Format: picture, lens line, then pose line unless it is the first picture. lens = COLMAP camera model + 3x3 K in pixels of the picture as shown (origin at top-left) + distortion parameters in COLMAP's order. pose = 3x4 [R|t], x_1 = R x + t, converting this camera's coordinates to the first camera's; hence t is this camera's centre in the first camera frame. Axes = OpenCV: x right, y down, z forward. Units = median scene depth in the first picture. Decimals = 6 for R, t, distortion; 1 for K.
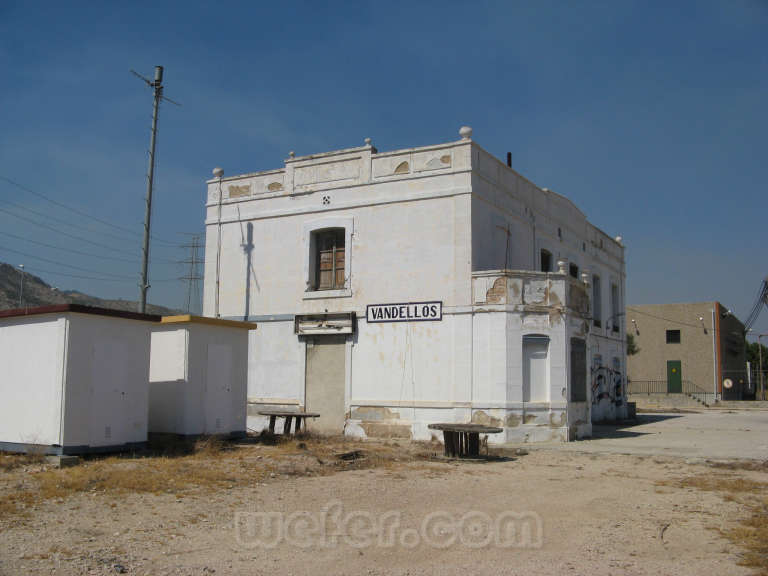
lens RADIAL K [[780.9, 0, 382.6], [0, 780.9, 286.9], [0, 0, 1]] dist [-0.124202, 0.000000]
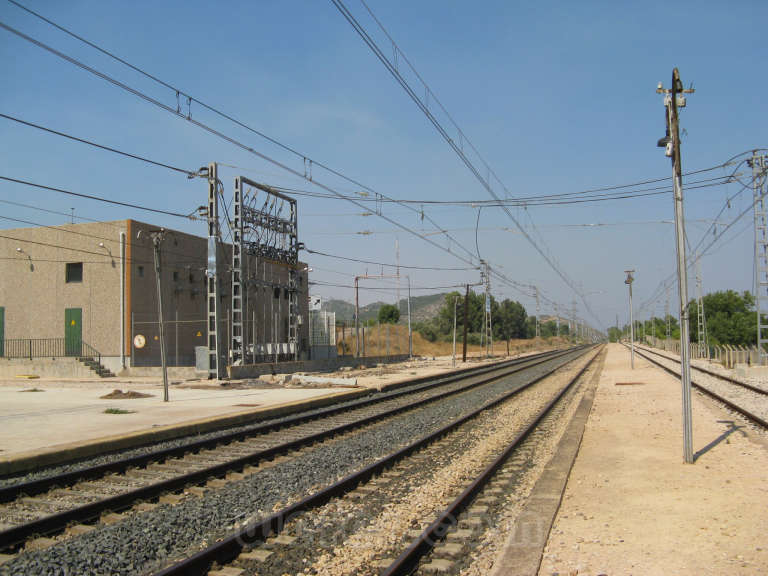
lens RADIAL K [[780.9, 0, 393.1], [0, 780.9, 297.2], [0, 0, 1]] dist [-0.124202, 0.000000]
pose [[0.969831, -0.015750, 0.243268, 1.241165], [-0.001075, 0.997625, 0.068877, 0.102236], [-0.243775, -0.067060, 0.967510, 0.723265]]
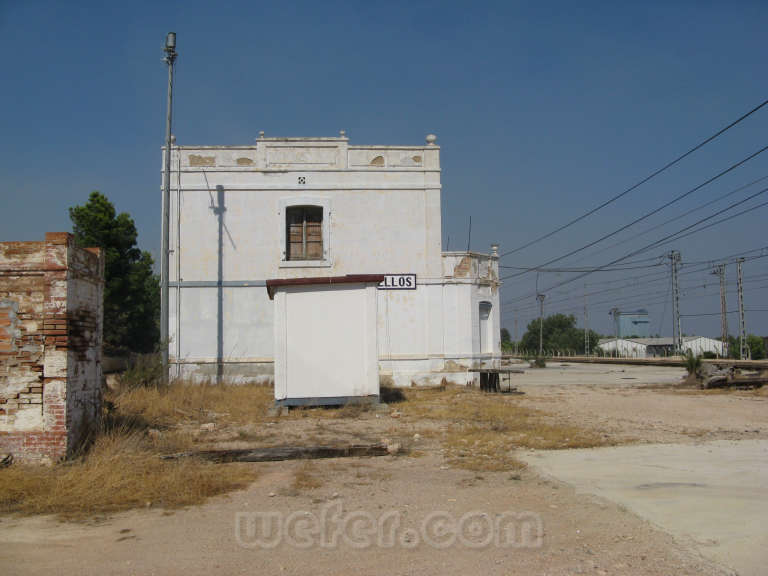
lens RADIAL K [[780.9, 0, 376.1], [0, 780.9, 274.6], [0, 0, 1]] dist [-0.124202, 0.000000]
pose [[0.834231, 0.027999, 0.550704, -0.616372], [-0.044568, 0.998866, 0.016729, 0.001367], [-0.549611, -0.038499, 0.834533, -0.002654]]
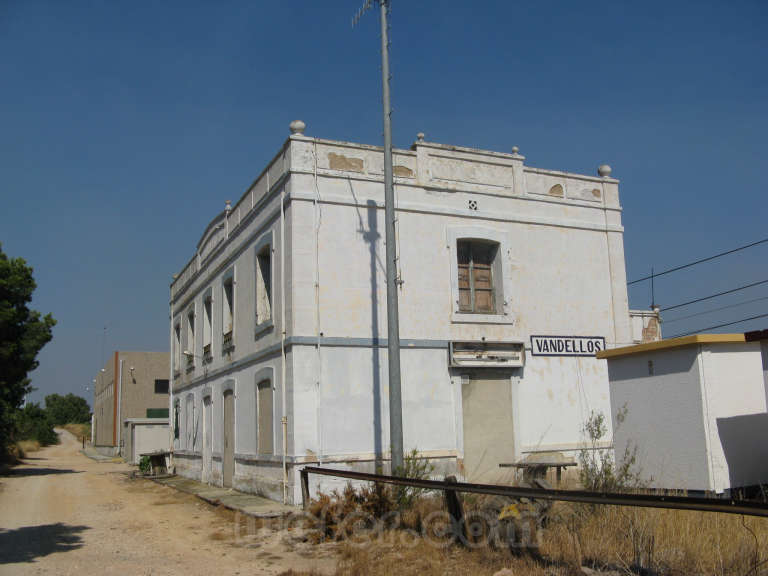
lens RADIAL K [[780.9, 0, 388.0], [0, 780.9, 300.0], [0, 0, 1]] dist [-0.124202, 0.000000]
pose [[0.596068, 0.109039, 0.795496, -0.794429], [-0.063688, 0.994035, -0.088532, 0.069653], [-0.800404, 0.002107, 0.599457, 0.595491]]
